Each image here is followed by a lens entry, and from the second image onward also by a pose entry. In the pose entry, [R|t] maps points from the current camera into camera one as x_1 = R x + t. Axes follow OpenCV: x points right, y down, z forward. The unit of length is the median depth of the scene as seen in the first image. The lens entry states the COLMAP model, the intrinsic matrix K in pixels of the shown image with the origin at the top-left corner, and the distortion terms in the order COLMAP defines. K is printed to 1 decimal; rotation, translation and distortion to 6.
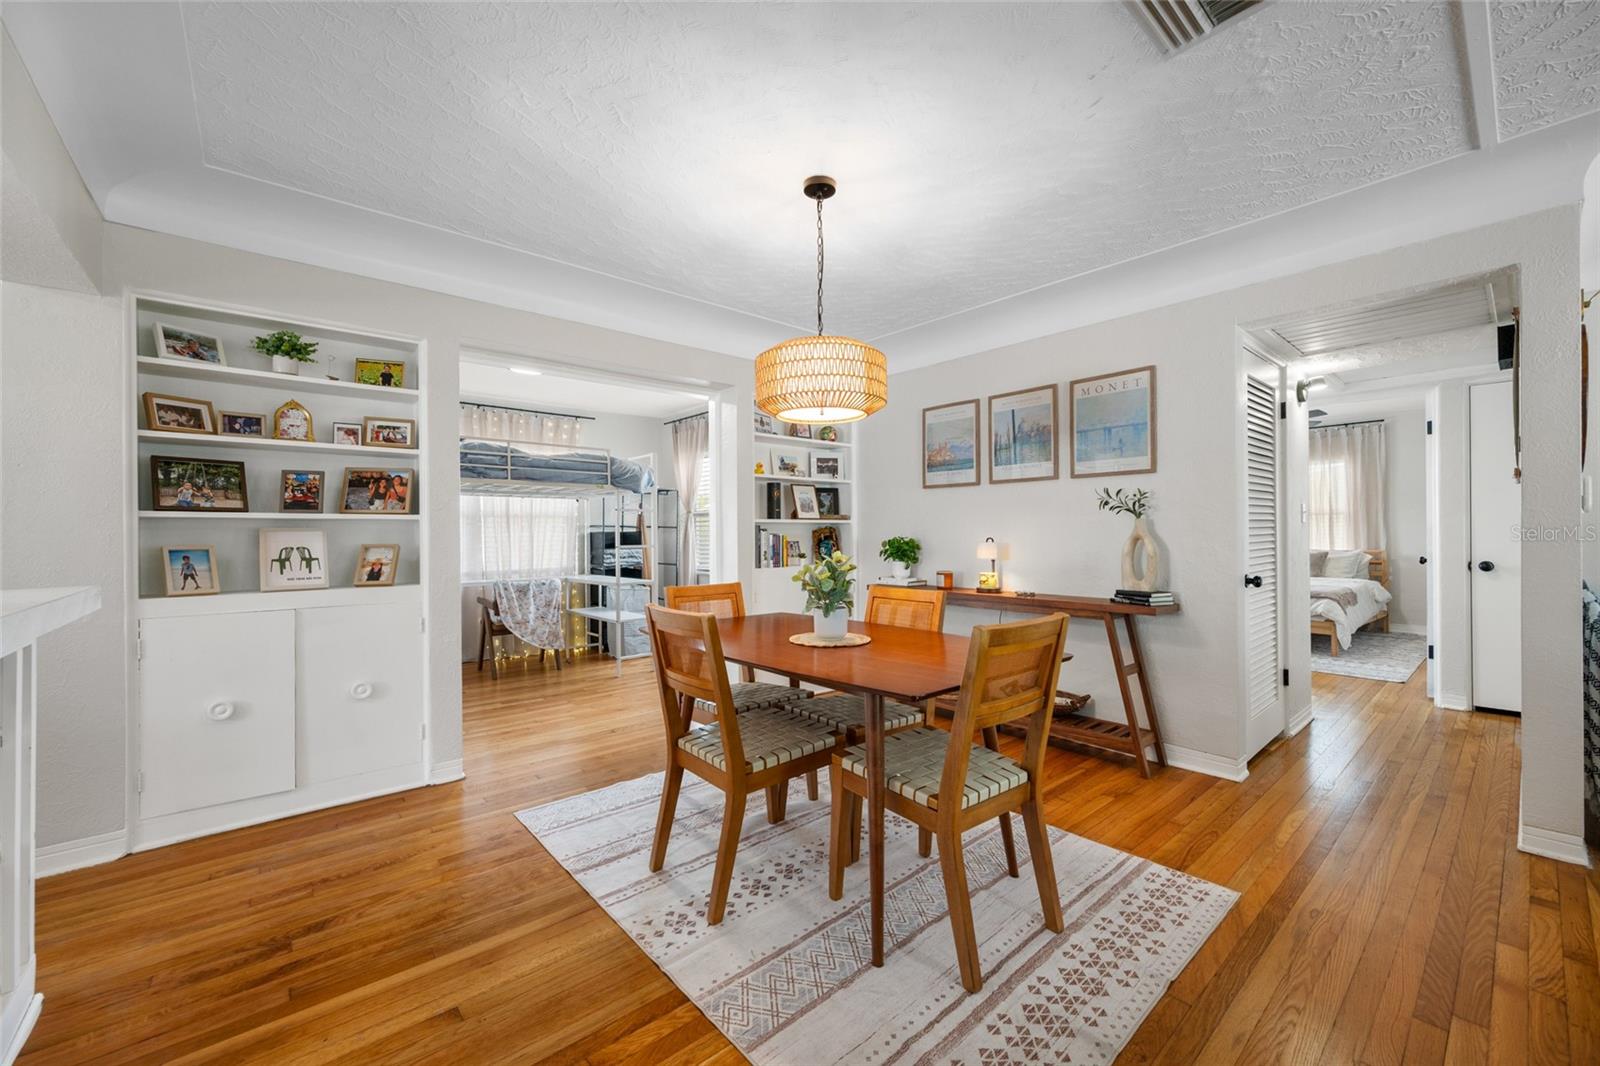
lens RADIAL K [[632.8, 0, 811.8], [0, 632.8, 531.3], [0, 0, 1]] dist [0.000215, -0.000052]
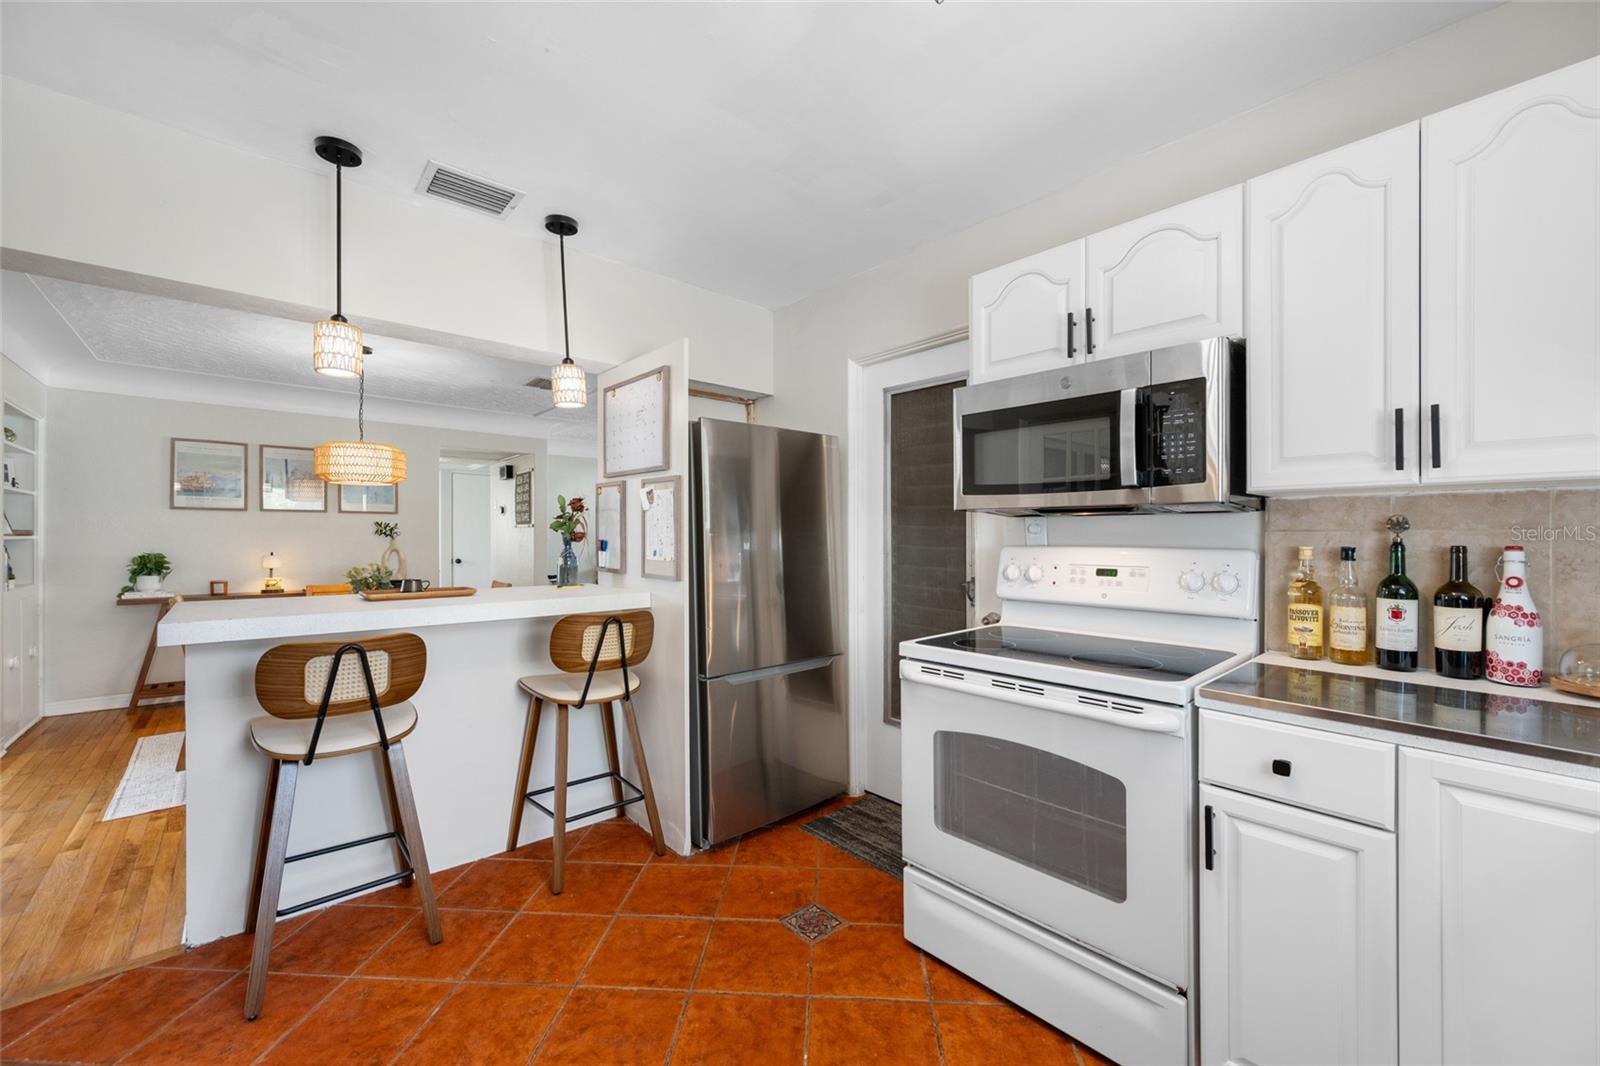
lens RADIAL K [[636.4, 0, 768.7], [0, 636.4, 537.9], [0, 0, 1]] dist [-0.000033, -0.000070]
pose [[0.039068, 0.002922, 0.999232, -1.336057], [-0.003785, 0.999989, -0.002776, -0.026138], [-0.999229, -0.003674, 0.039079, -0.136836]]
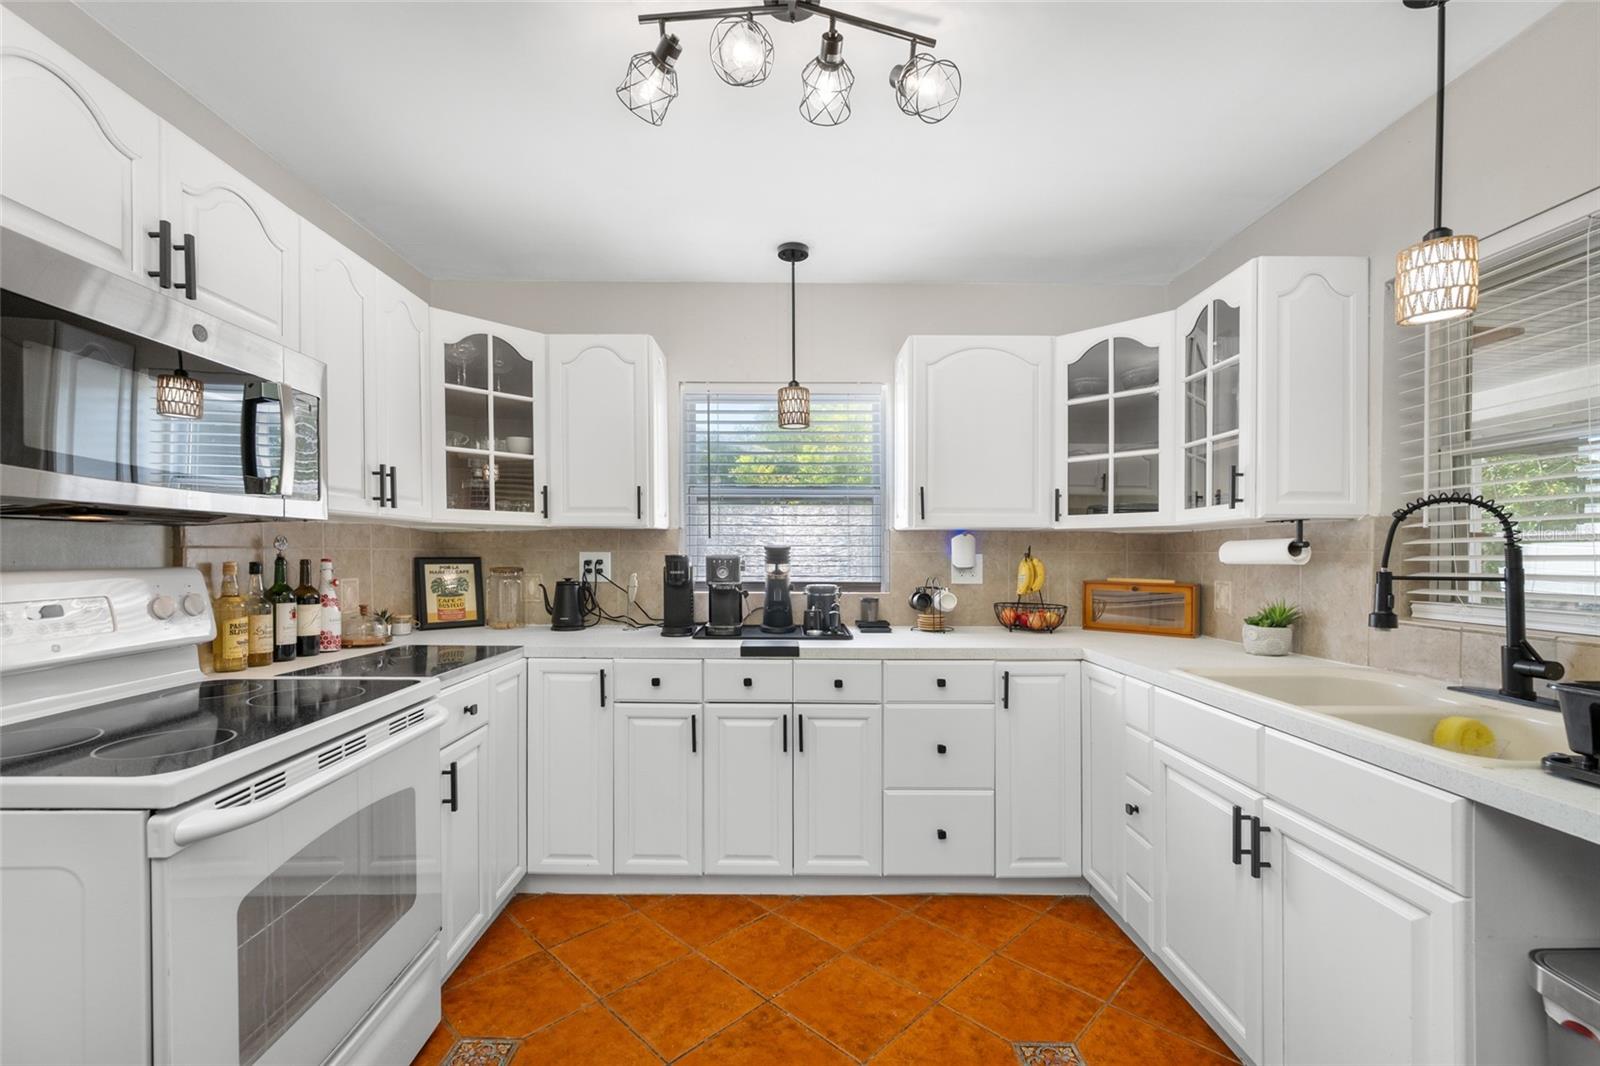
lens RADIAL K [[642.8, 0, 790.4], [0, 642.8, 562.7], [0, 0, 1]] dist [0.000611, -0.000021]
pose [[-0.645708, 0.017622, -0.763381, -0.660655], [0.003763, 0.999795, 0.019897, -0.030770], [0.763575, 0.009975, -0.645642, 0.159319]]
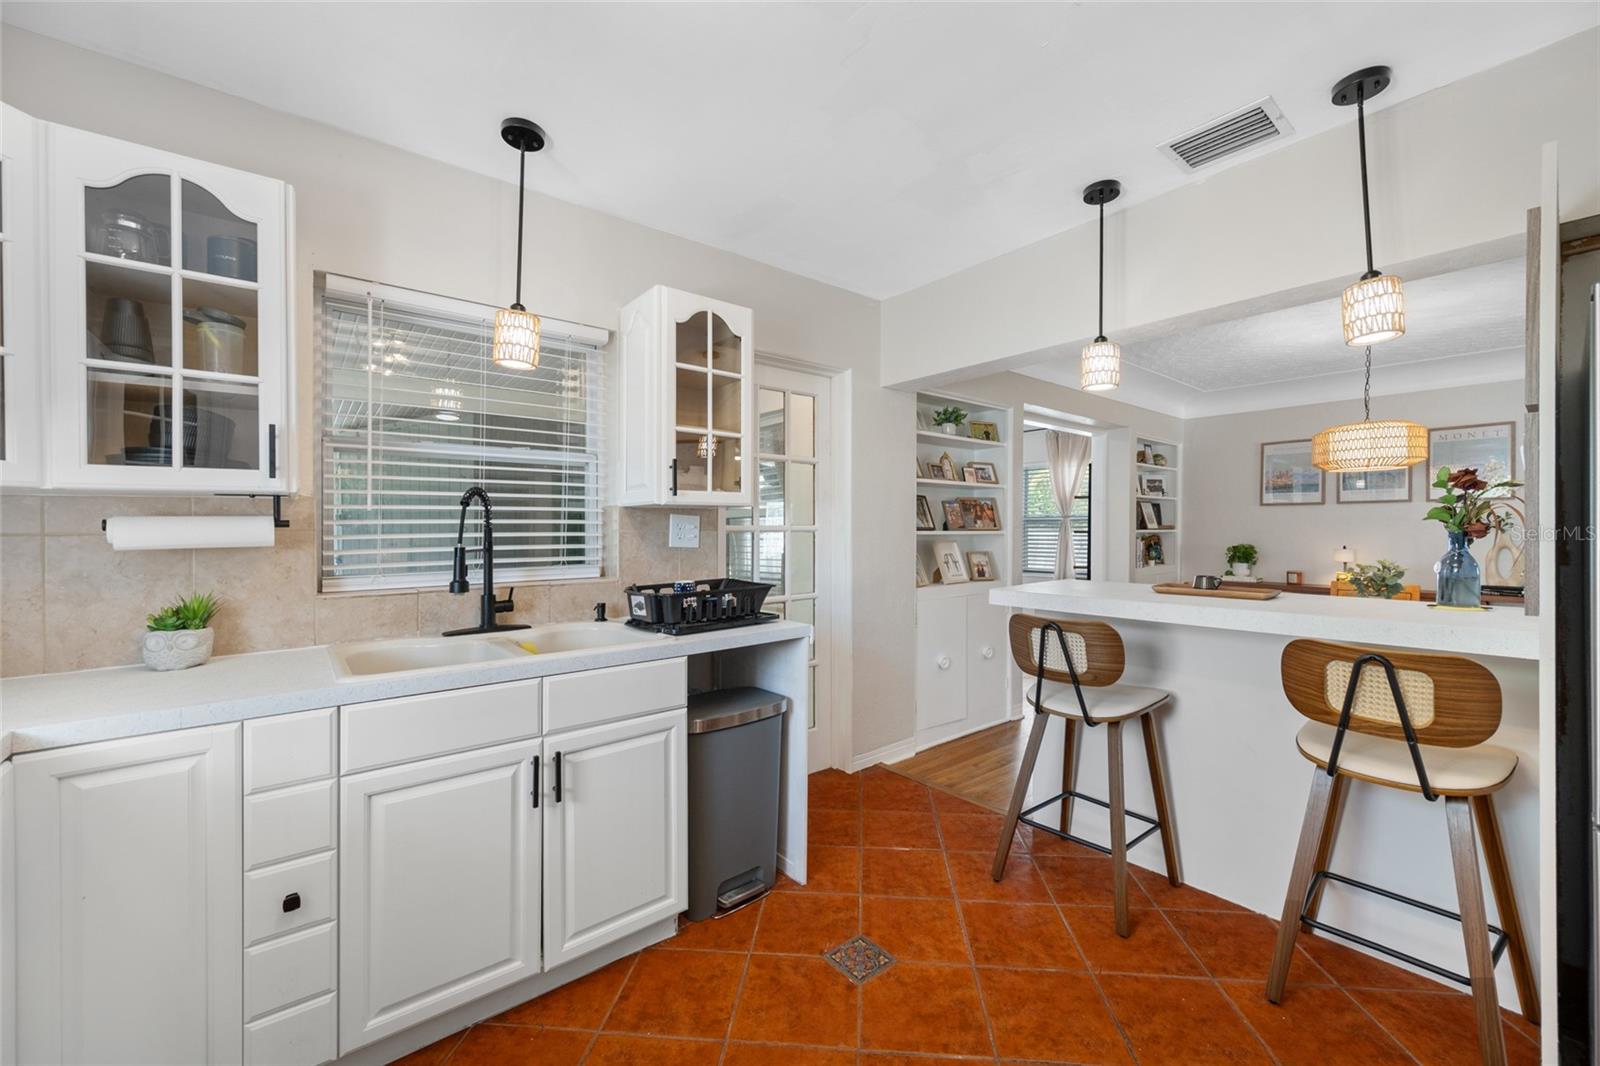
lens RADIAL K [[631.6, 0, 834.0], [0, 631.6, 533.7], [0, 0, 1]] dist [0.008682, 0.000053]
pose [[0.999895, 0.002163, -0.014353, -0.985390], [-0.002037, 0.999959, 0.008774, -0.031040], [0.014372, -0.008744, 0.999858, -0.428220]]
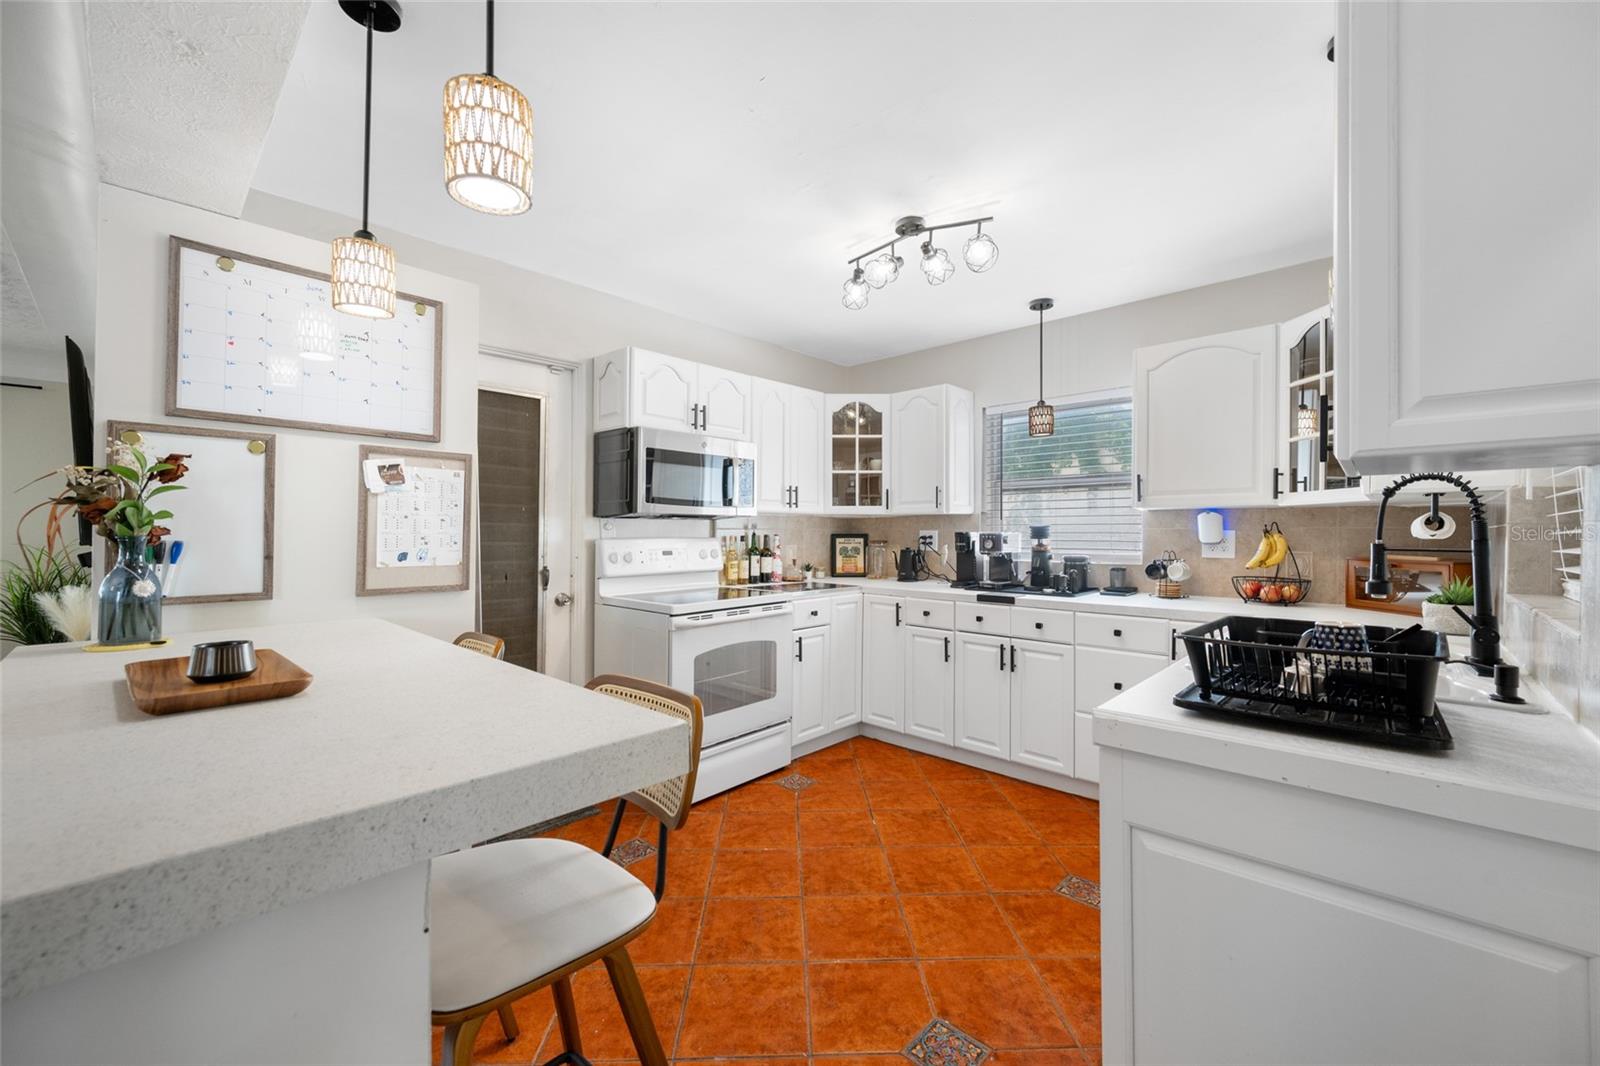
lens RADIAL K [[650.5, 0, 840.1], [0, 650.5, 525.3], [0, 0, 1]] dist [0.000110, 0.000007]
pose [[-0.991024, 0.007715, -0.133458, -0.816835], [0.009310, 0.999892, -0.011332, -0.025622], [0.133356, -0.012473, -0.990990, 0.702389]]
